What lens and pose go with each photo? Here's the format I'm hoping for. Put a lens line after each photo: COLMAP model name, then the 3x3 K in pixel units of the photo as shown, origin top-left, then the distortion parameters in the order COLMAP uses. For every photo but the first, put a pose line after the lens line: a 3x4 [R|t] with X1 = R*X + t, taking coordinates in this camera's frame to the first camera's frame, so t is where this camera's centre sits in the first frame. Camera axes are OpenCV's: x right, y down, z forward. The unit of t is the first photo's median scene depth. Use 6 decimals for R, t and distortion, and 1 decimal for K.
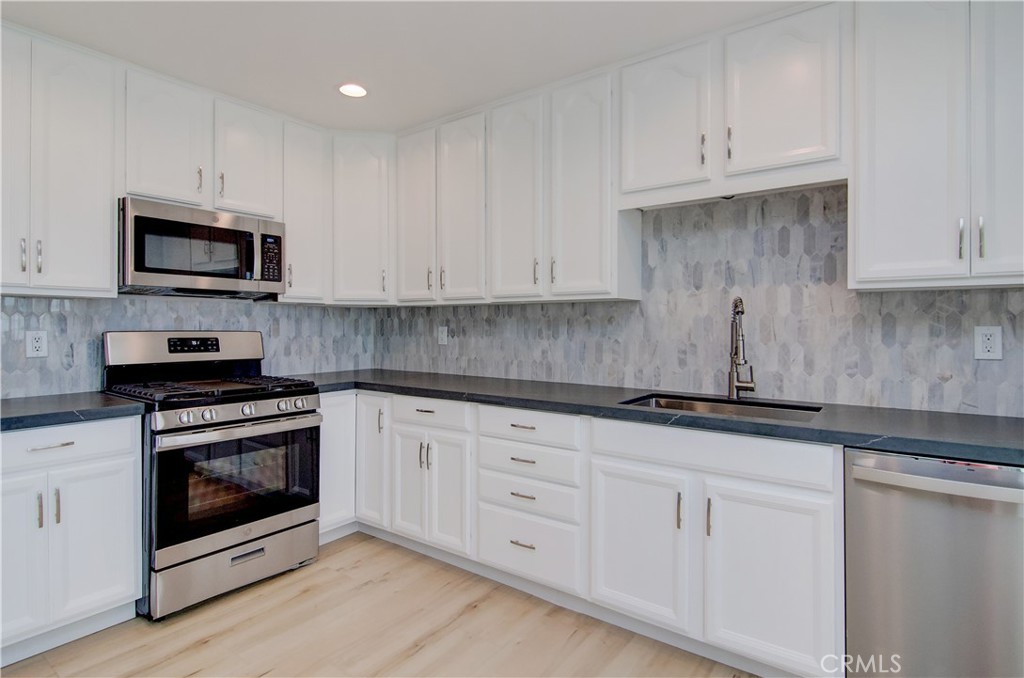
lens RADIAL K [[538.9, 0, 516.7], [0, 538.9, 325.5], [0, 0, 1]] dist [-0.003821, -0.000402]
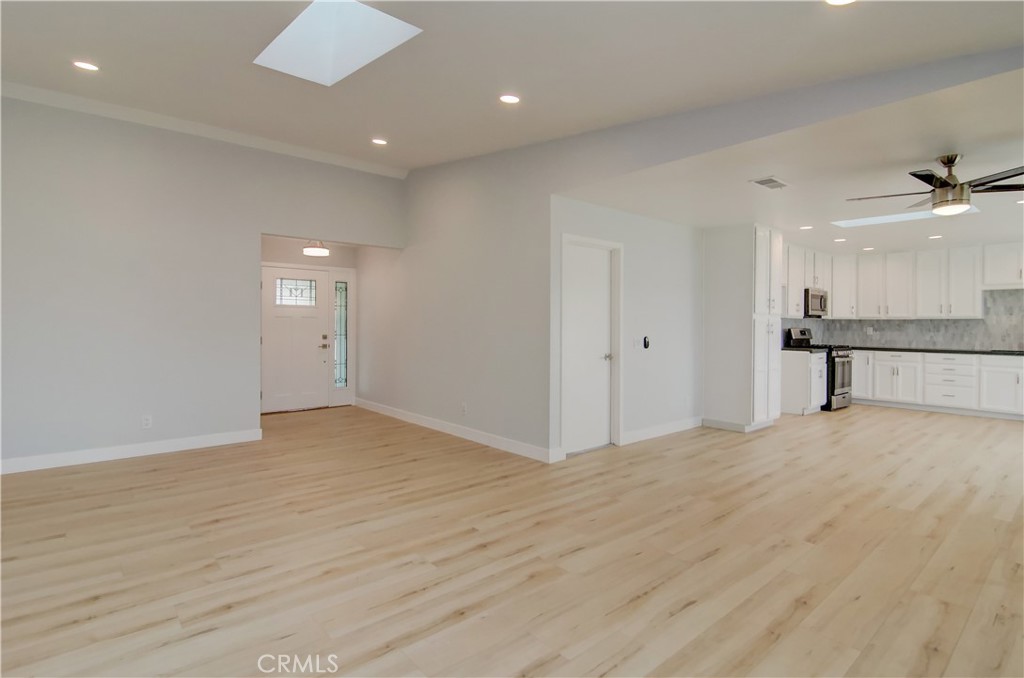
lens RADIAL K [[508.8, 0, 499.5], [0, 508.8, 327.3], [0, 0, 1]] dist [-0.002416, -0.002335]
pose [[0.969194, 0.005934, -0.246229, -1.614835], [-0.005070, 0.999979, 0.004146, 0.000584], [0.246248, -0.002770, 0.969203, -2.268125]]
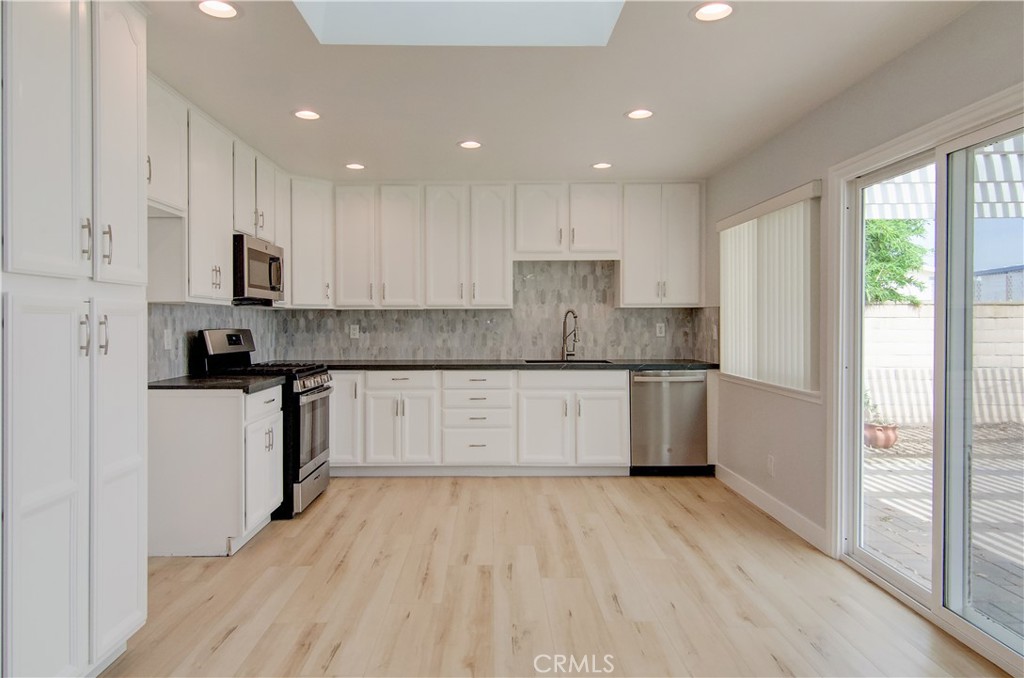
lens RADIAL K [[672.8, 0, 502.6], [0, 672.8, 323.0], [0, 0, 1]] dist [0.009385, 0.001030]
pose [[0.803617, -0.003465, 0.595136, -1.101384], [0.004518, 0.999990, -0.000279, -0.001325], [-0.595129, 0.002913, 0.803625, -0.749409]]
